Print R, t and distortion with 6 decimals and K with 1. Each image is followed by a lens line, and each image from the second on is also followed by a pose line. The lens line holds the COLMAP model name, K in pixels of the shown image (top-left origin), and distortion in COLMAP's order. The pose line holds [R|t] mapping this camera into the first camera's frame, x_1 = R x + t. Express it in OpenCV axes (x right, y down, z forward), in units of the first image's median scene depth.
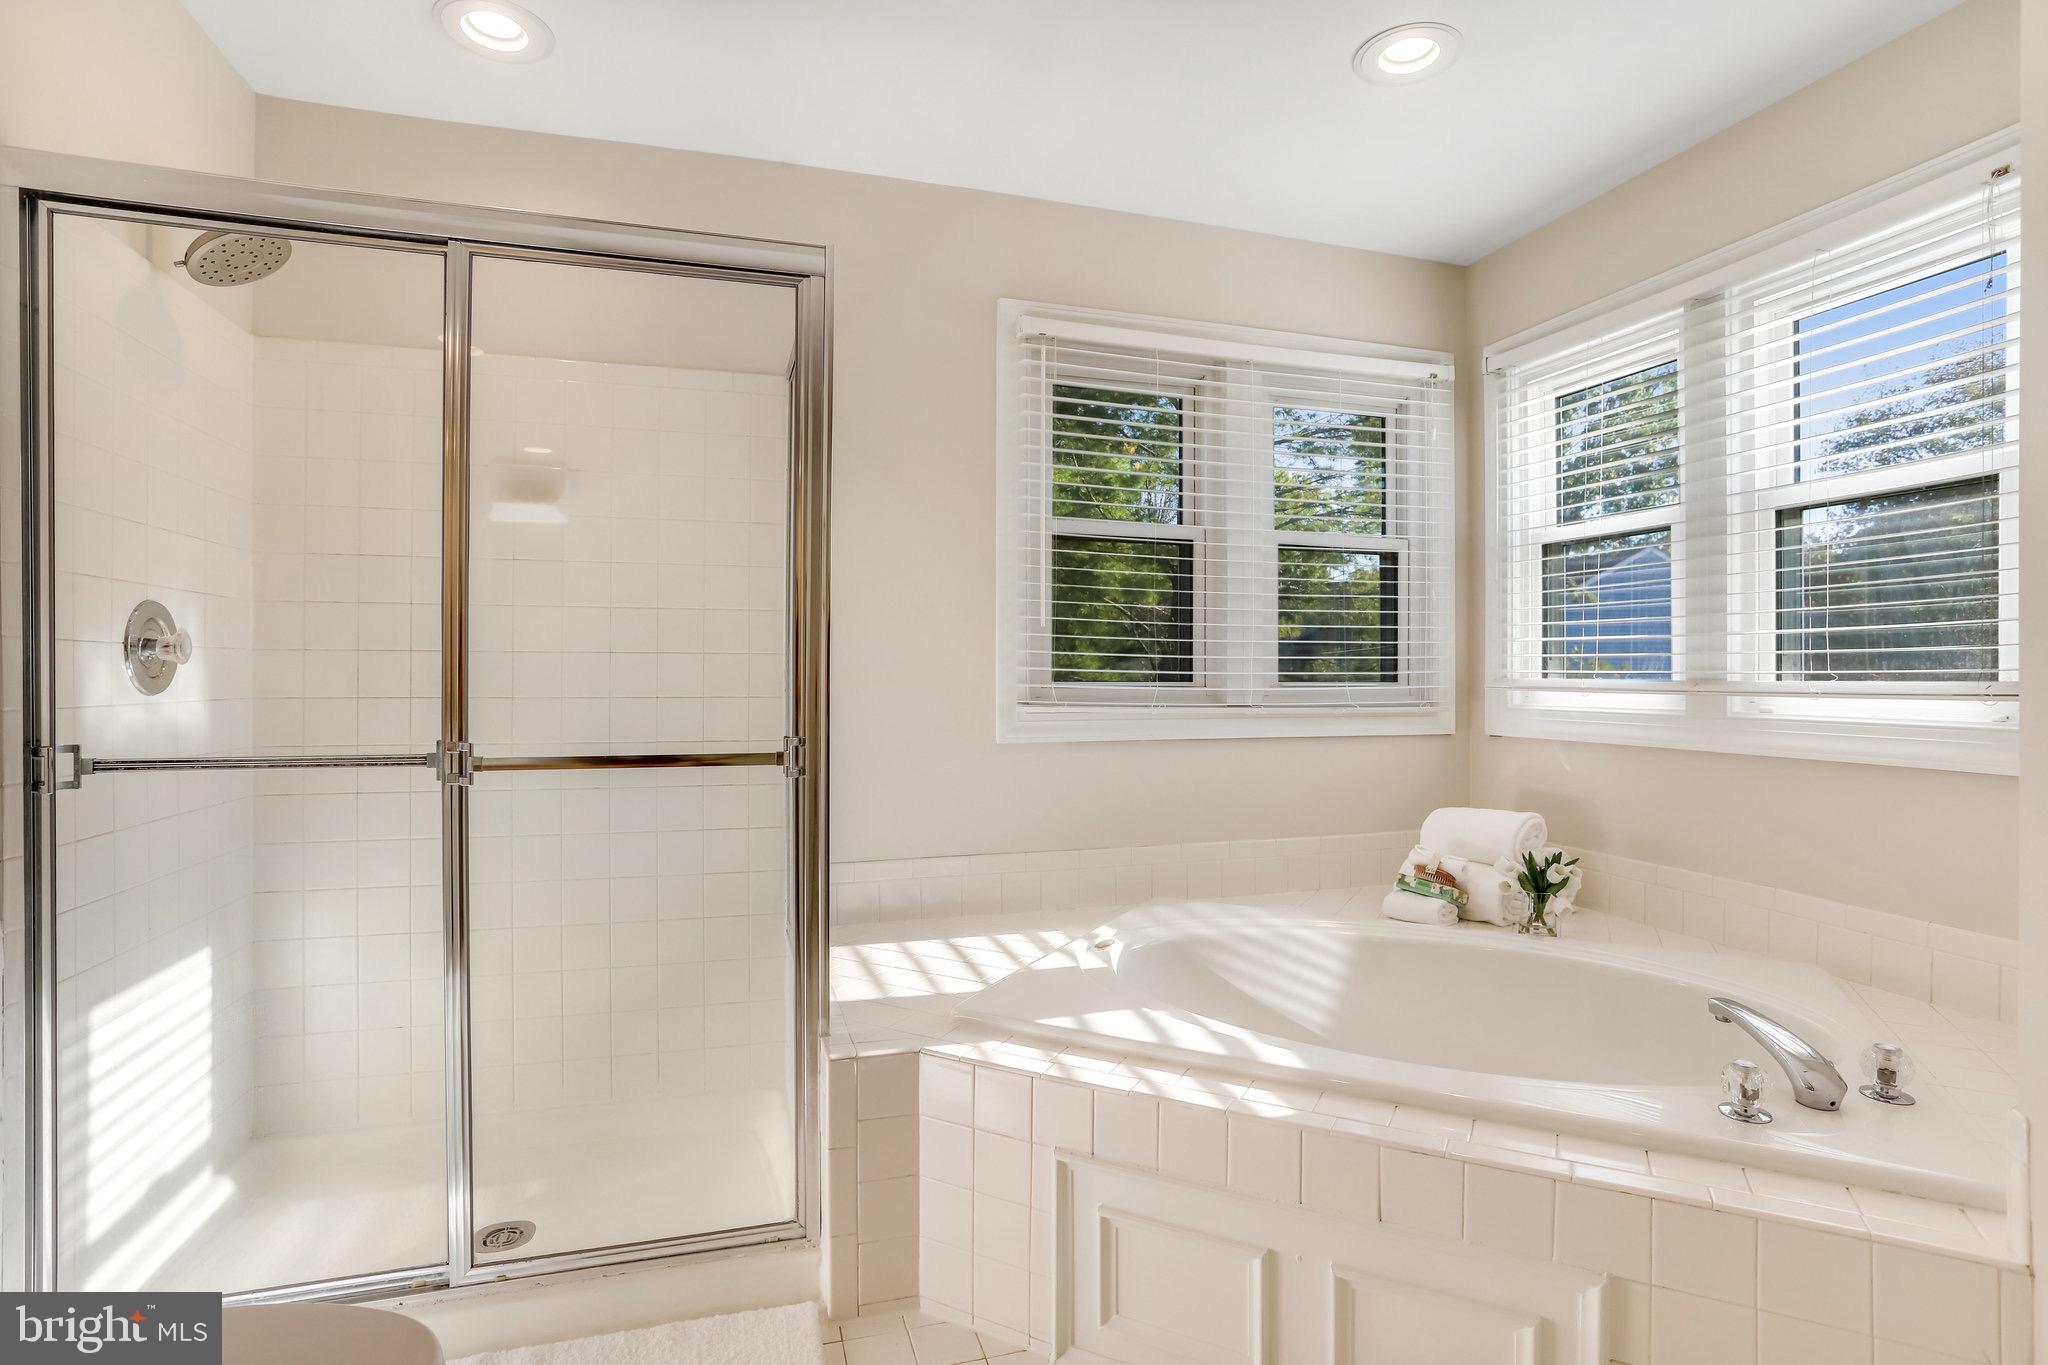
lens RADIAL K [[1048.1, 0, 1026.1], [0, 1048.1, 671.4], [0, 0, 1]] dist [-0.061109, 0.033997]
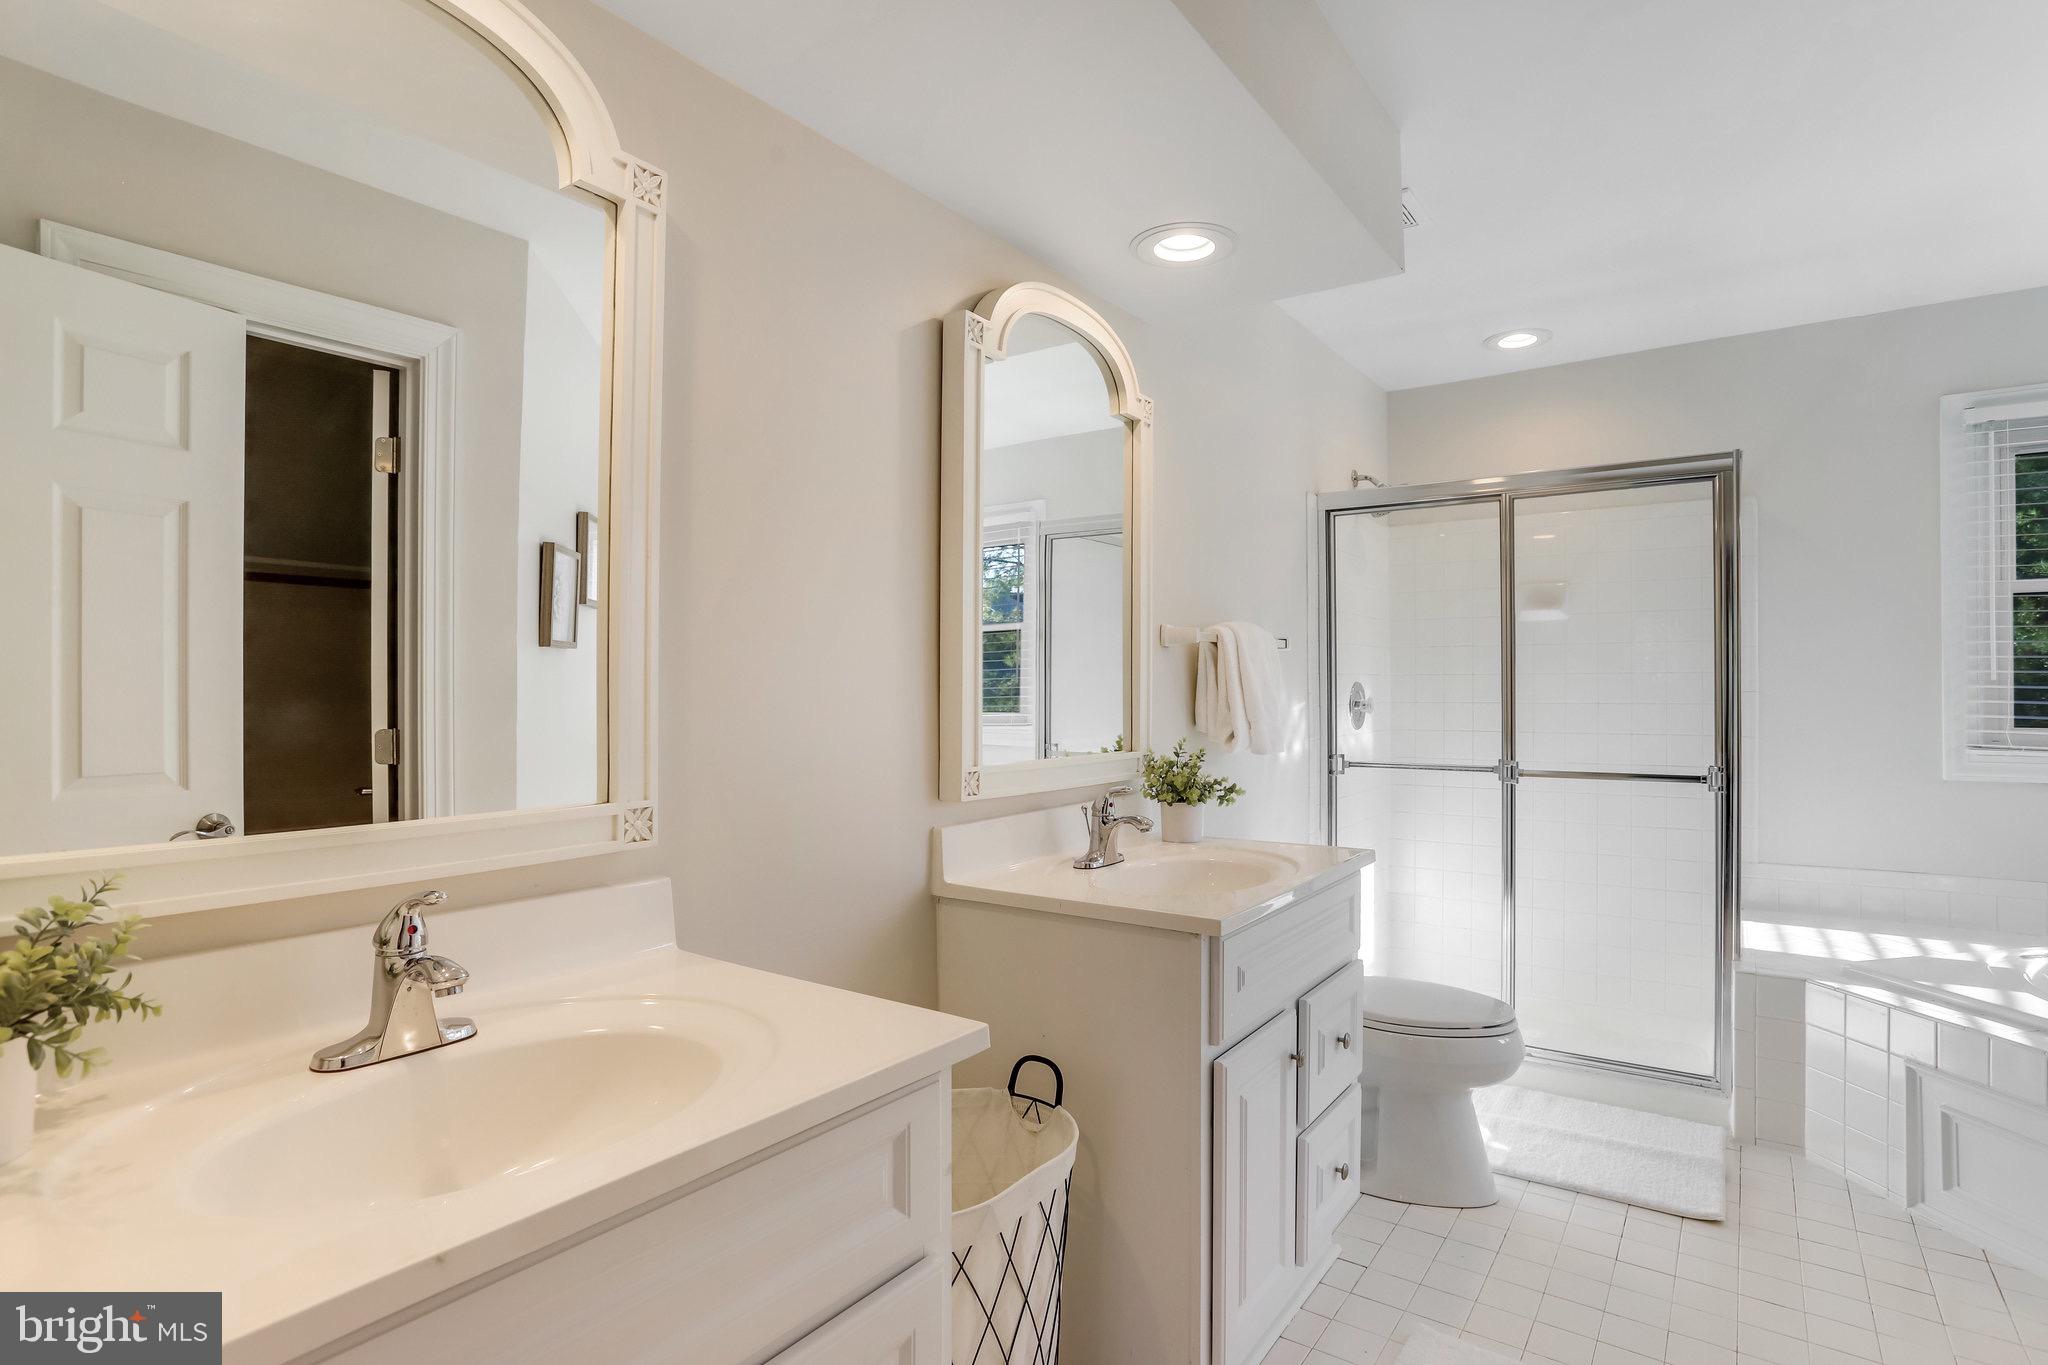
lens RADIAL K [[1111.3, 0, 1024.0], [0, 1111.3, 682.5], [0, 0, 1]] dist [-0.069573, 0.041890]
pose [[0.641741, -0.002862, -0.766916, 0.372727], [0.004528, 0.999990, 0.000058, -0.070126], [0.766908, -0.003510, 0.641748, -0.865644]]
